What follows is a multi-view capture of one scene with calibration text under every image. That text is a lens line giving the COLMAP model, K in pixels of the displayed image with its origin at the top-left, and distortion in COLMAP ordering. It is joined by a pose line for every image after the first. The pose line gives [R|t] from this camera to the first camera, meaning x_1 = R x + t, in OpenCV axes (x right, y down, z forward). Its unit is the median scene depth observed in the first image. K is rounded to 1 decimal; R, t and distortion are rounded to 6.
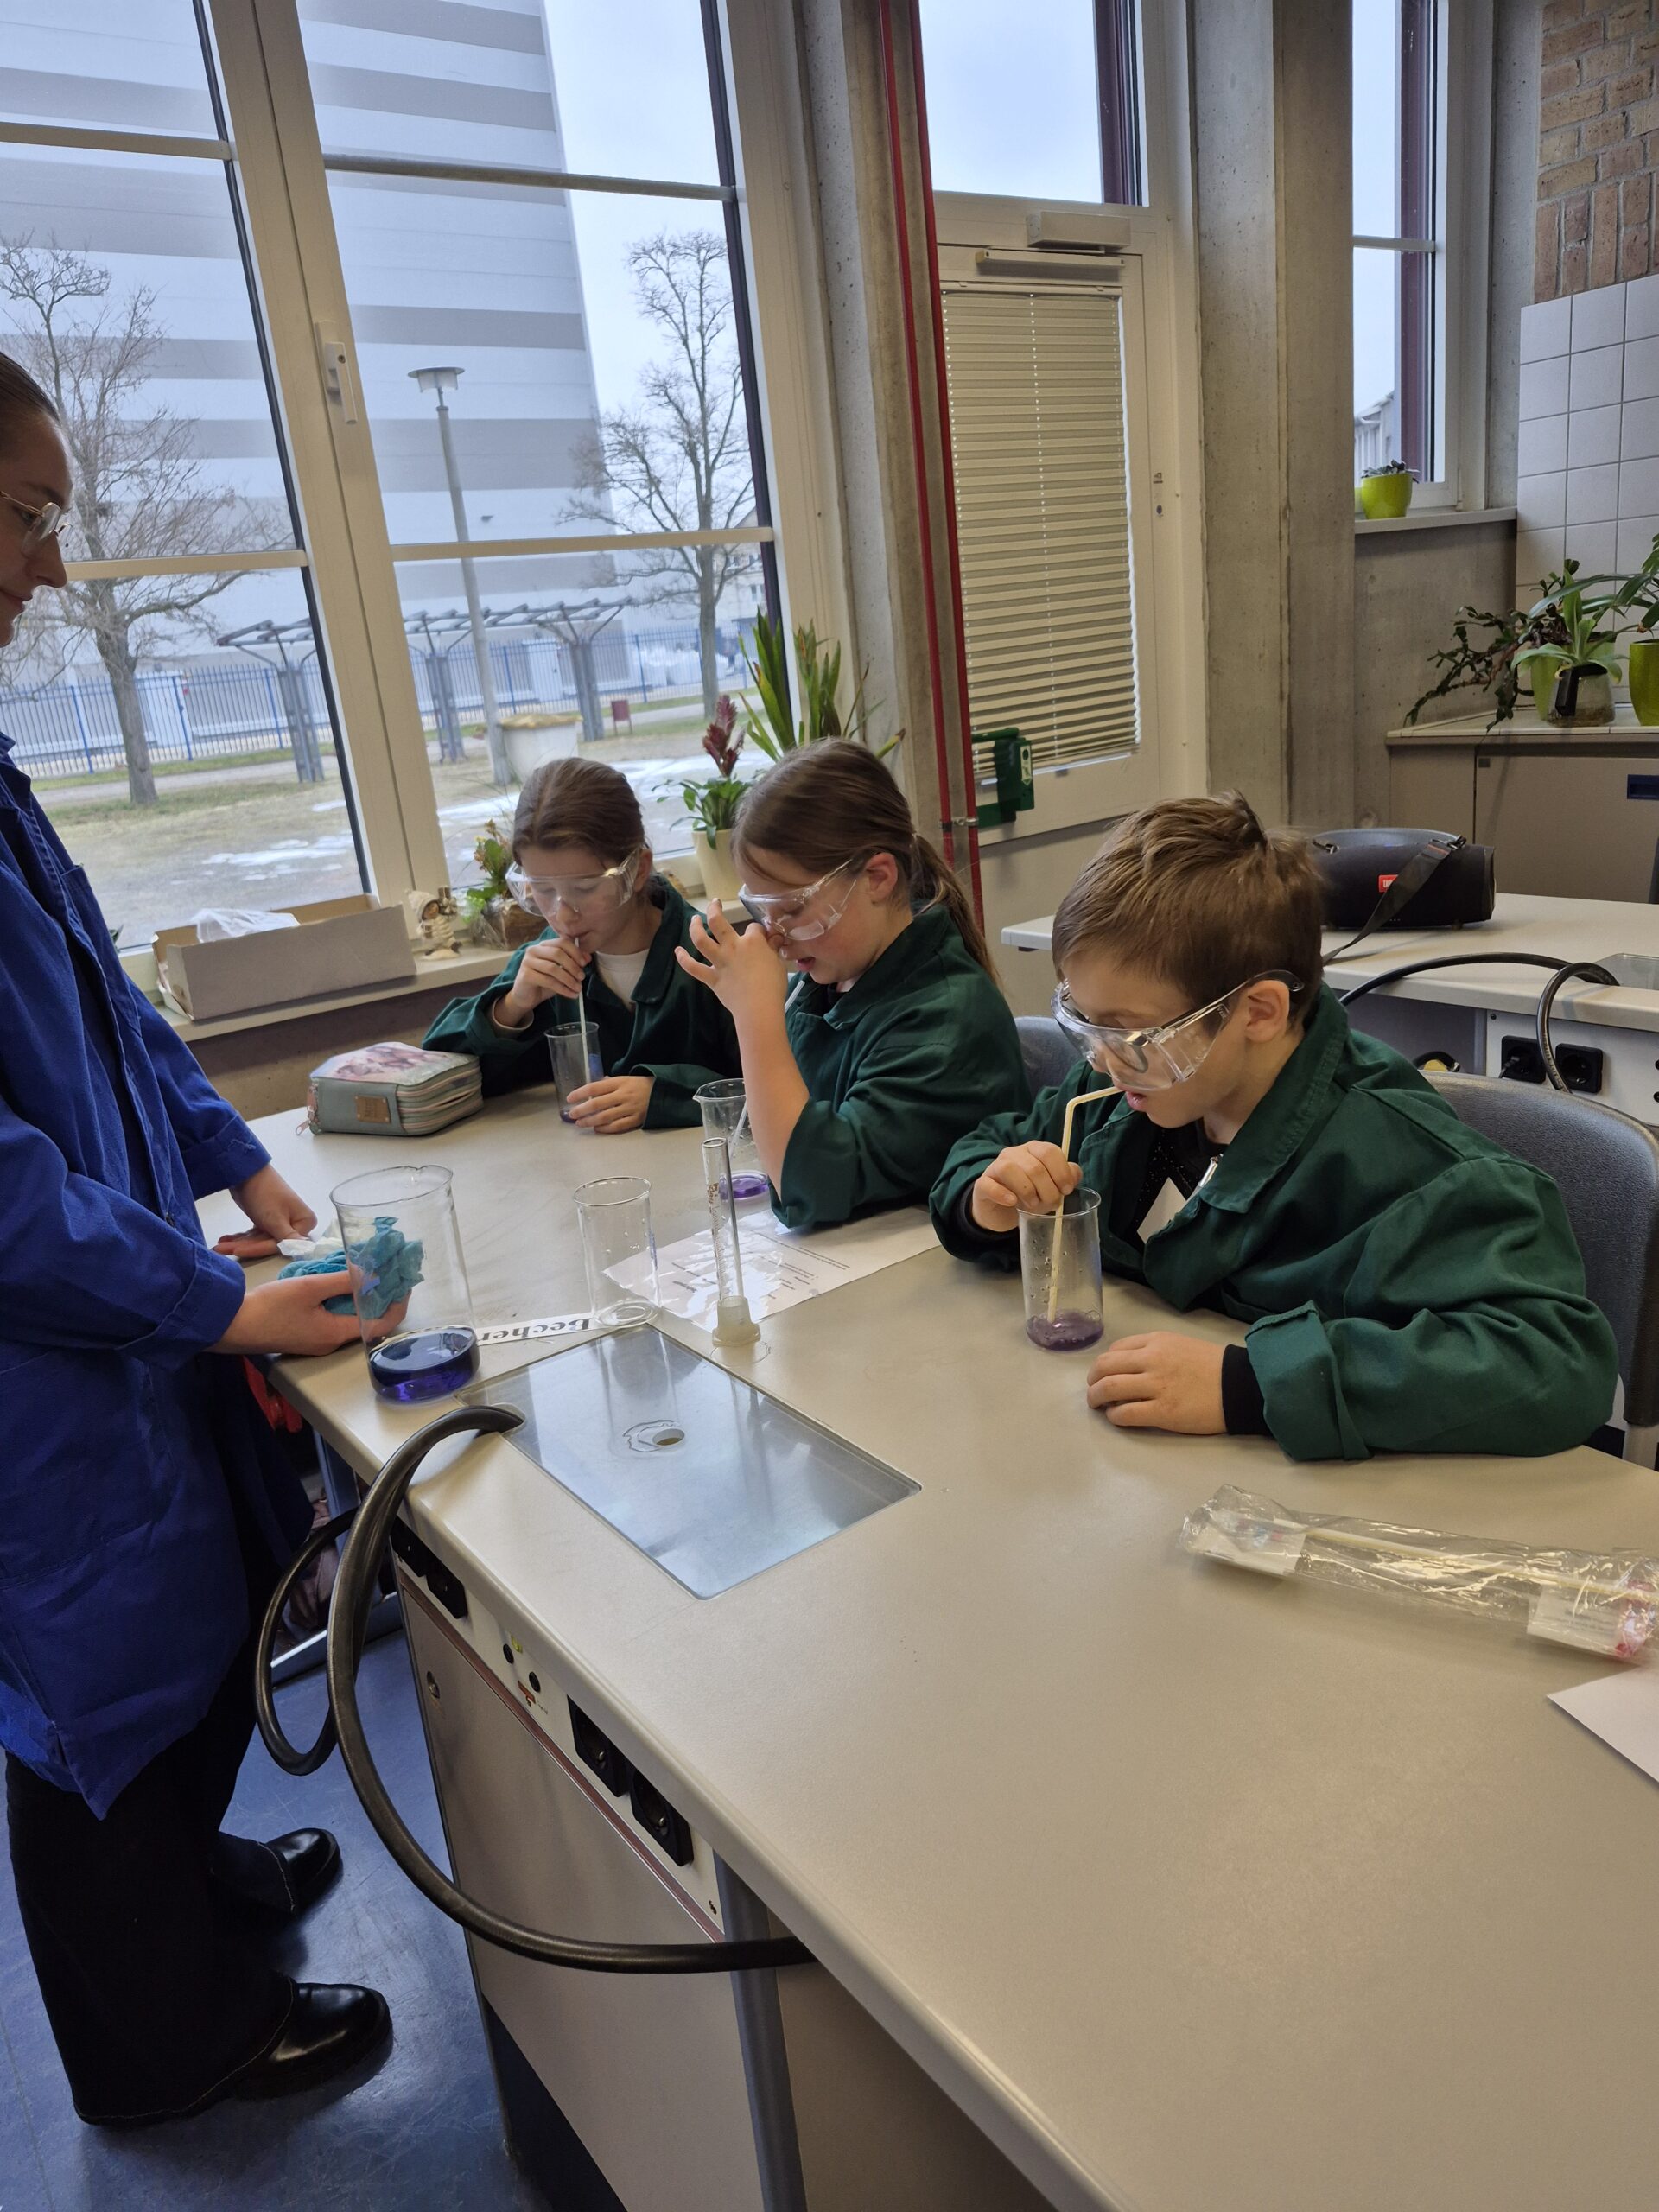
lens RADIAL K [[1551.2, 0, 835.2], [0, 1551.2, 1080.1], [0, 0, 1]] dist [0.040568, -0.039162]
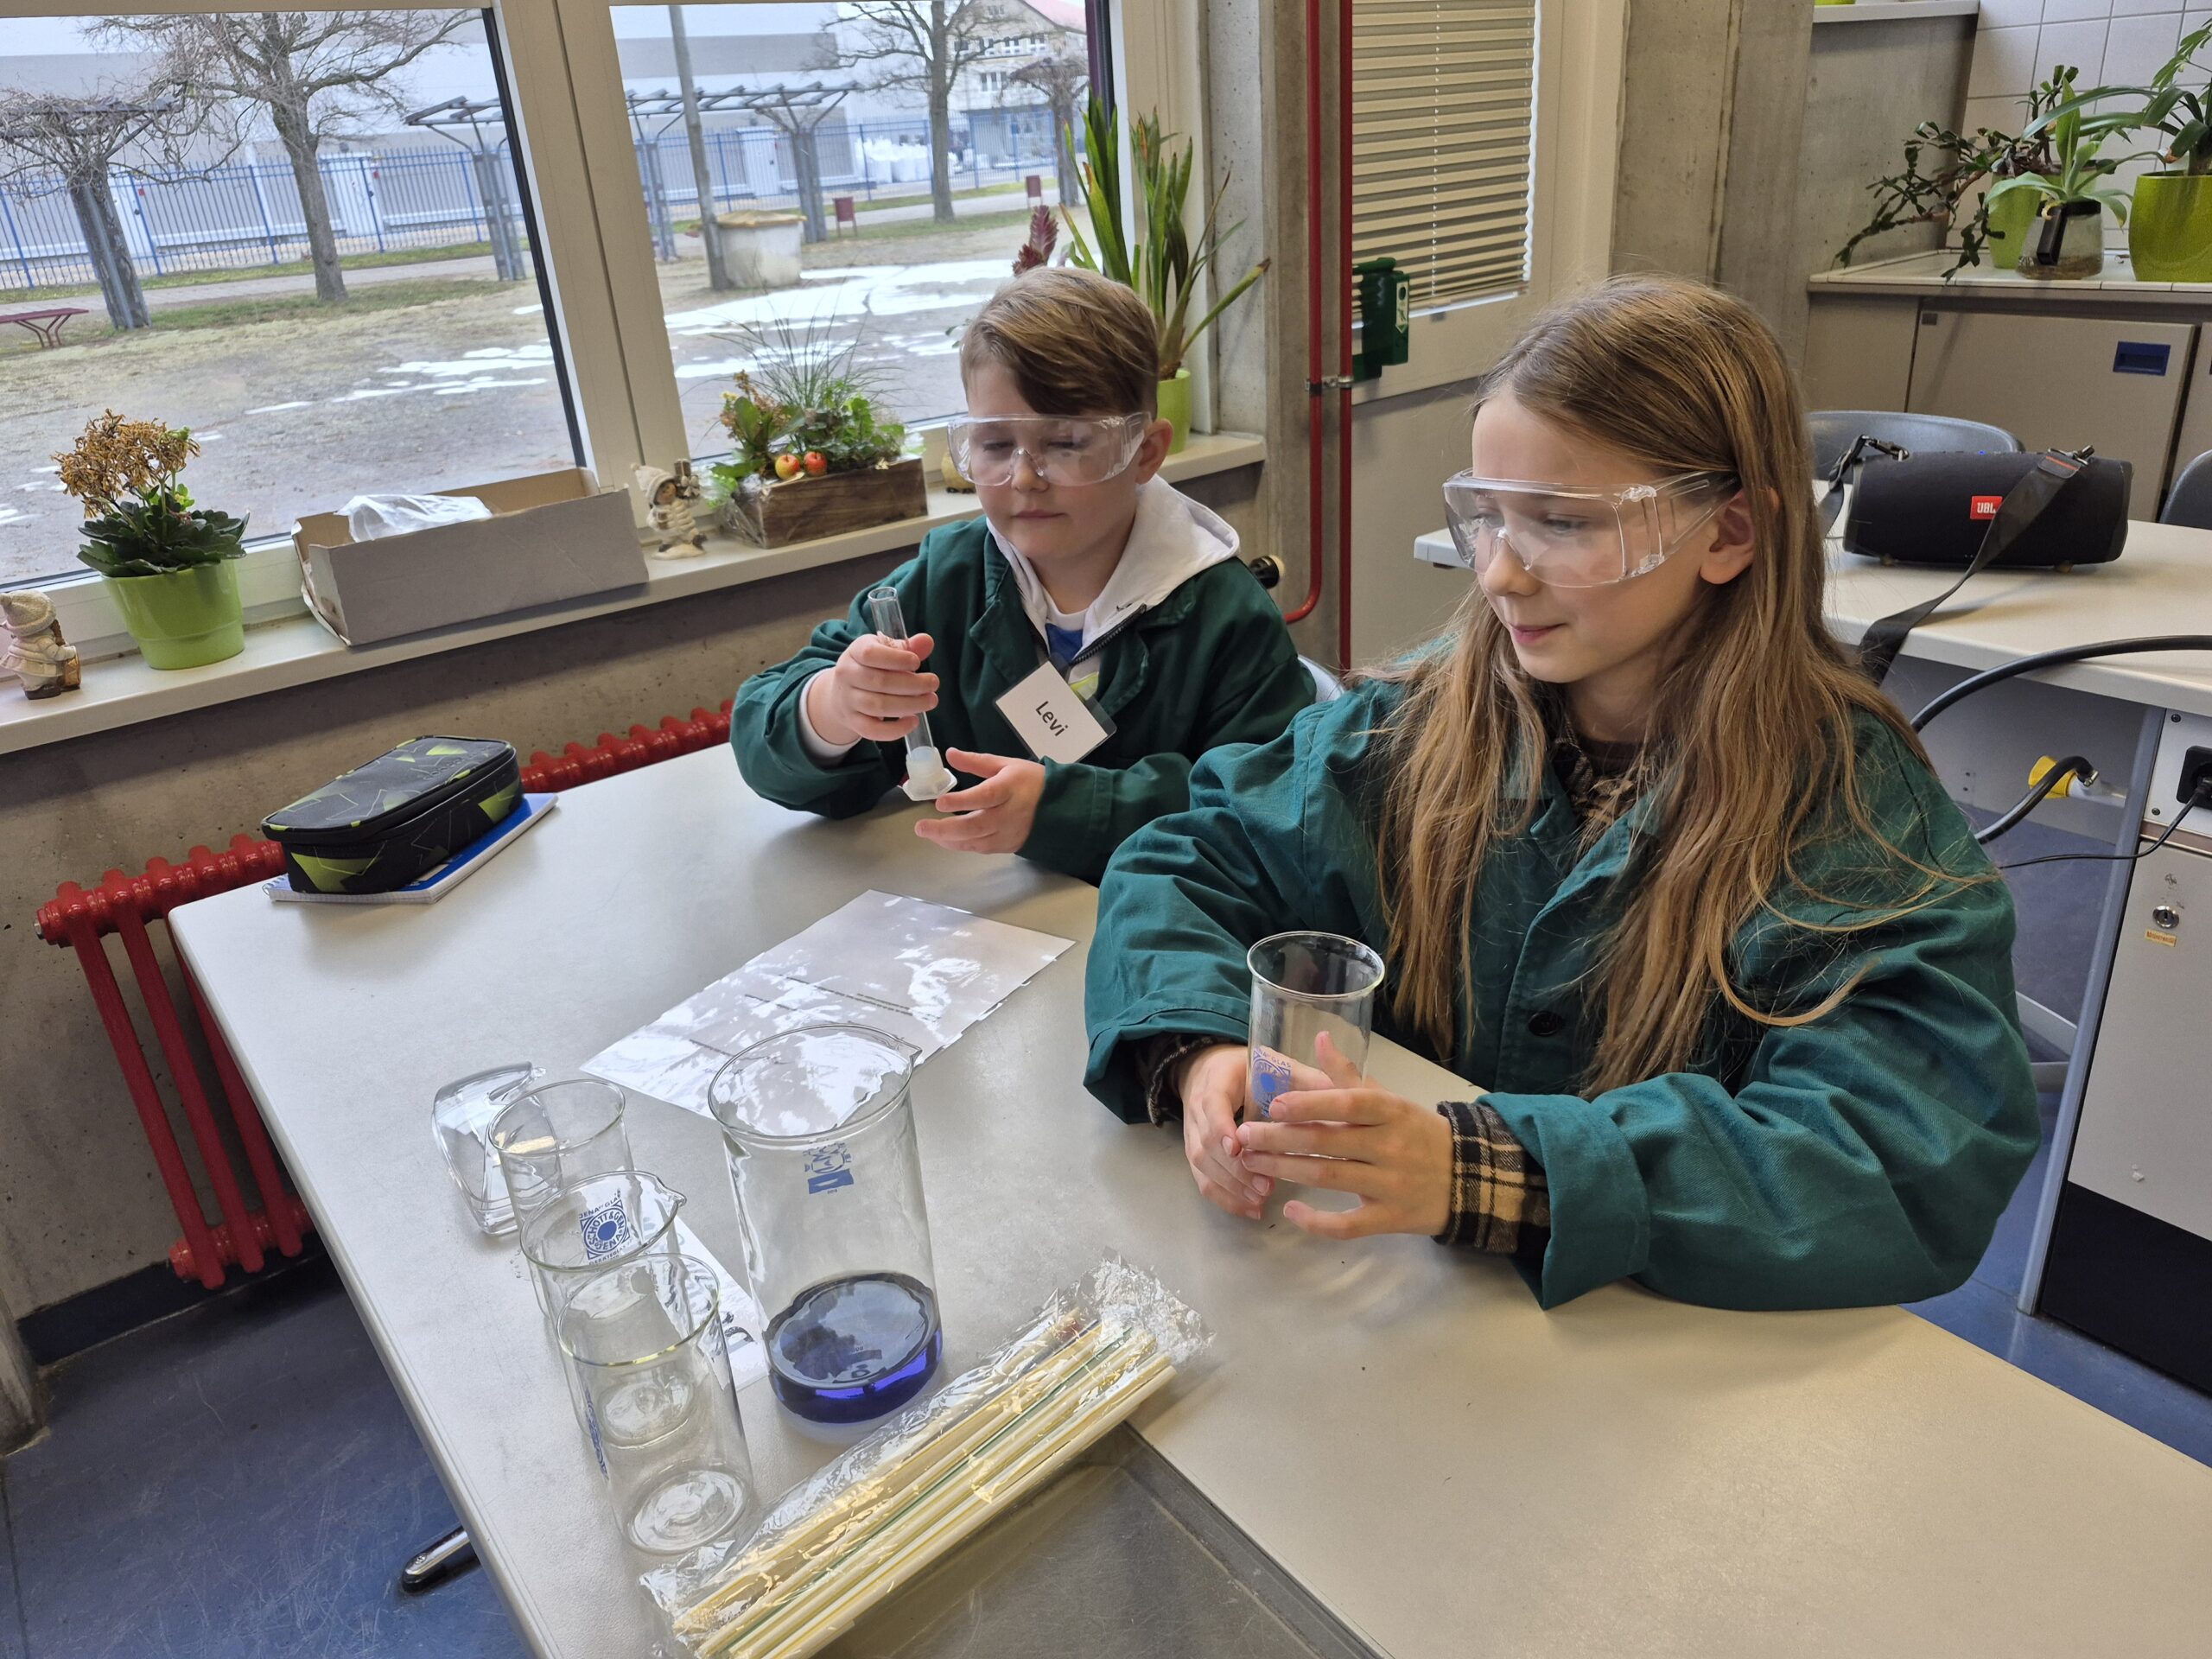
lens RADIAL K [[1566.5, 0, 1106.0], [0, 1566.5, 829.5], [0, 0, 1]] dist [-0.002616, 0.003671]
pose [[0.999322, 0.018221, 0.031989, -0.044175], [-0.022512, 0.989985, 0.139368, -0.038306], [-0.029130, -0.139993, 0.989724, 0.142225]]
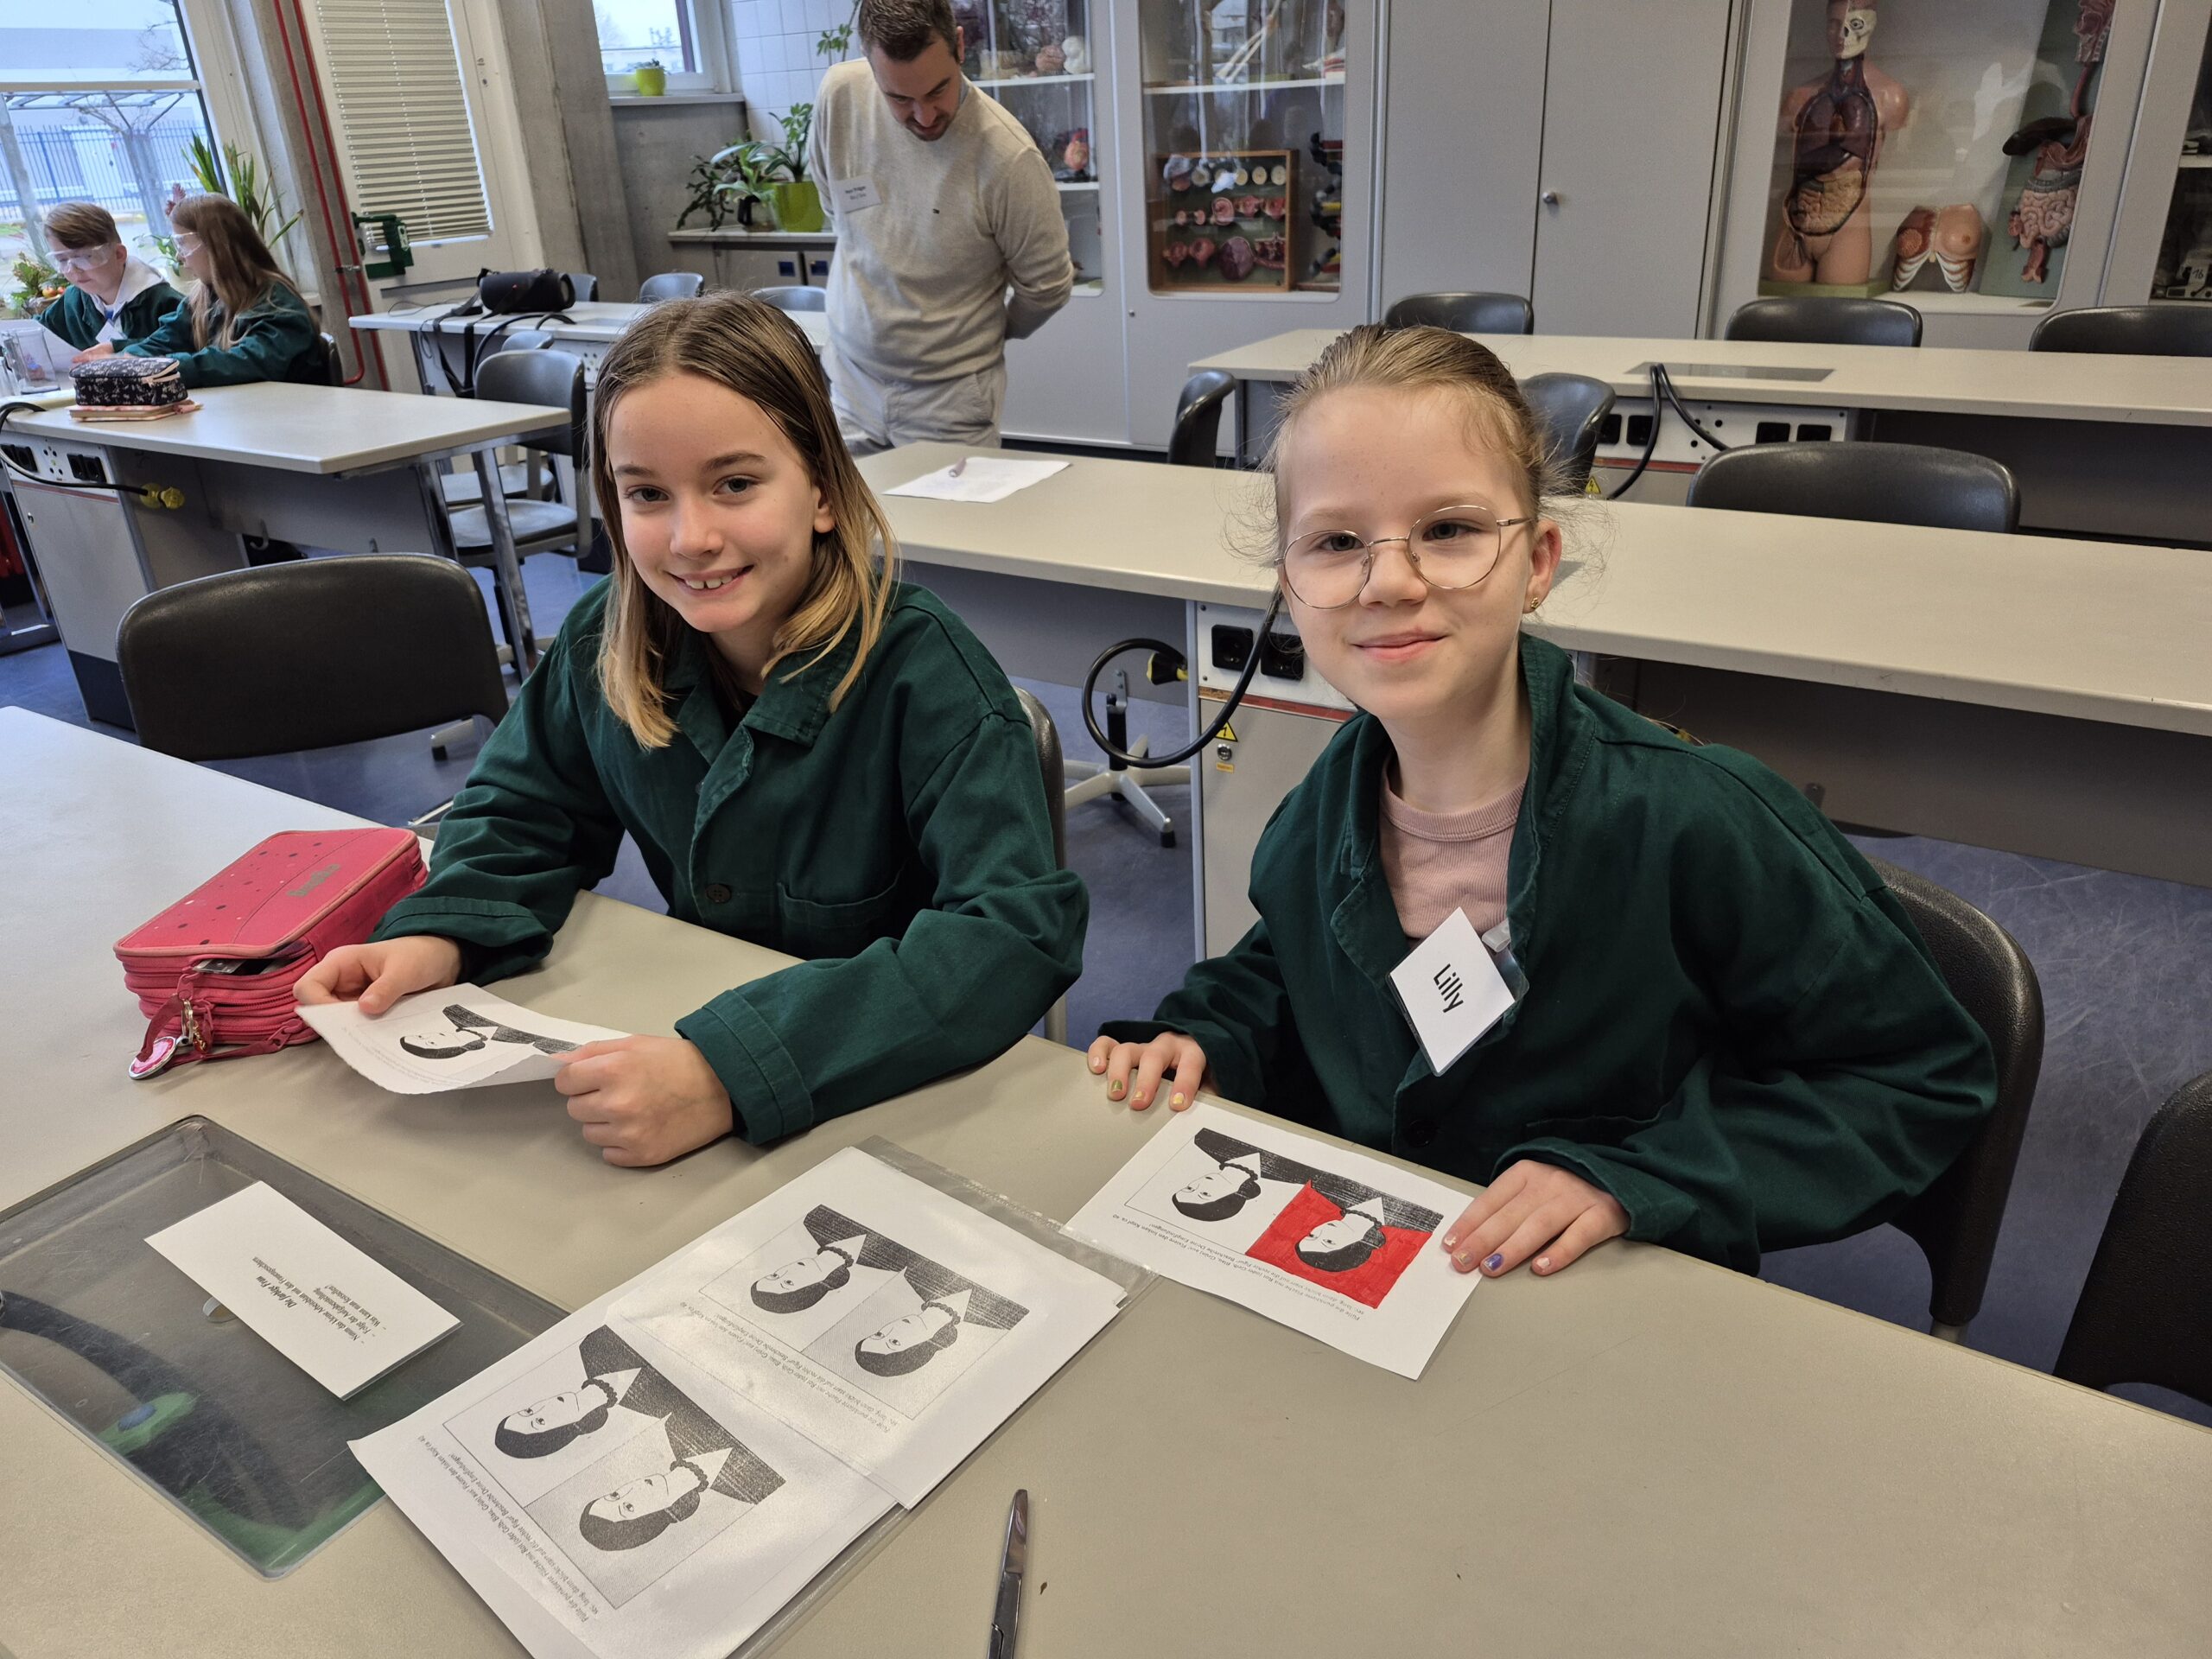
lens RADIAL K [[1551.2, 0, 1132.7], [0, 1551.2, 798.8], [0, 0, 1]] dist [0.040568, -0.039162]
pose [[0.931530, -0.087010, 0.353101, 0.177237], [0.048145, 0.991916, 0.117411, 0.198657], [-0.360463, -0.092372, 0.928189, -0.758196]]
